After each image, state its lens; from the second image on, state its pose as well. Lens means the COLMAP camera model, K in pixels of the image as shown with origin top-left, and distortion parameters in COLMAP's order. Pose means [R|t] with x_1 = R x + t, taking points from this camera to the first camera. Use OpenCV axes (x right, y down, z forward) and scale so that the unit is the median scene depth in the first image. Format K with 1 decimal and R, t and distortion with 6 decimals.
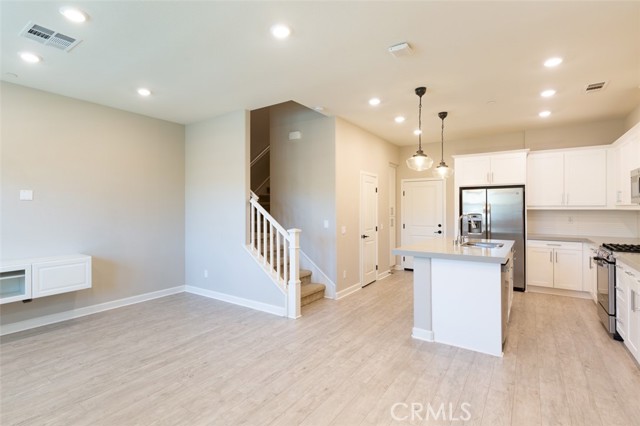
lens RADIAL K [[323.1, 0, 282.8], [0, 323.1, 208.5], [0, 0, 1]] dist [0.005761, 0.000545]
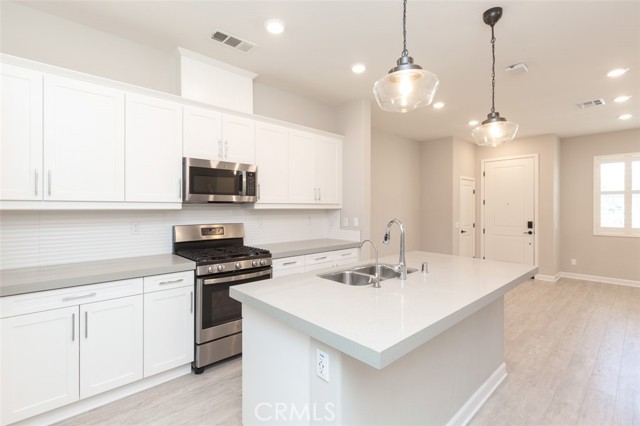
lens RADIAL K [[289.5, 0, 317.7], [0, 289.5, 209.5], [0, 0, 1]] dist [0.003588, 0.000567]
pose [[-0.983547, -0.000626, 0.180651, 0.739235], [-0.000304, 0.999998, 0.001815, 0.005677], [-0.180652, 0.001730, -0.983546, 1.819259]]
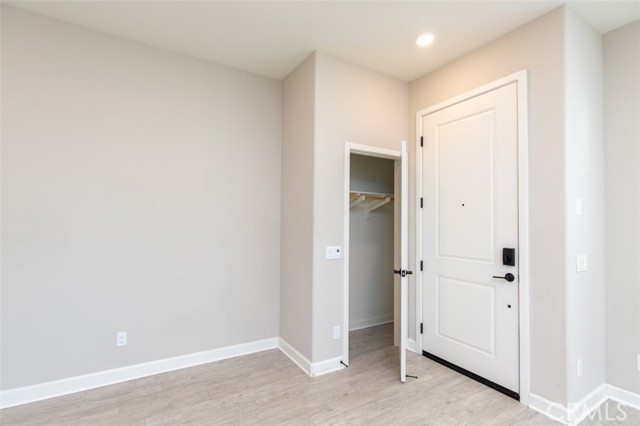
lens RADIAL K [[305.9, 0, 321.0], [0, 305.9, 211.6], [0, 0, 1]] dist [-0.001939, -0.000725]
pose [[-0.932093, 0.001494, 0.362216, -0.051737], [-0.008529, 0.999624, -0.026069, 0.017600], [-0.362119, -0.027388, -0.931730, 0.696727]]
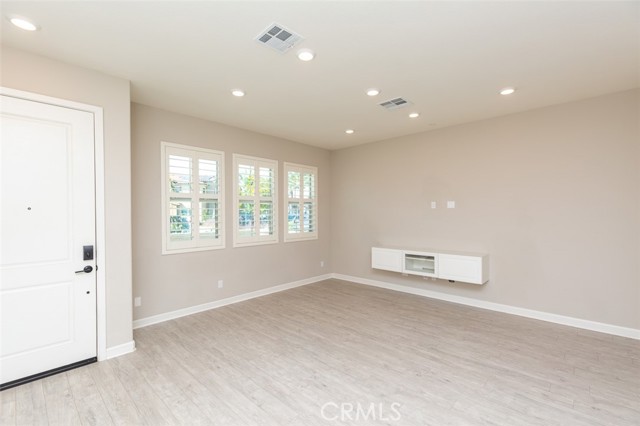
lens RADIAL K [[289.5, 0, 315.6], [0, 289.5, 213.2], [0, 0, 1]] dist [0.003588, 0.000567]
pose [[-0.110001, 0.005296, -0.993917, 0.557049], [0.004440, 0.999978, 0.004837, -0.015516], [0.993922, -0.003881, -0.110022, 0.616998]]
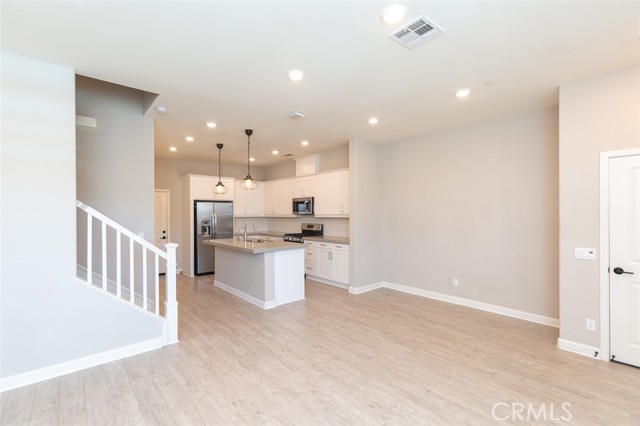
lens RADIAL K [[289.5, 0, 320.5], [0, 289.5, 213.6], [0, 0, 1]] dist [0.003588, 0.000567]
pose [[0.181969, -0.002103, 0.983302, -0.823957], [0.003759, 0.999992, 0.001443, -0.021762], [-0.983297, 0.003433, 0.181976, 0.549530]]
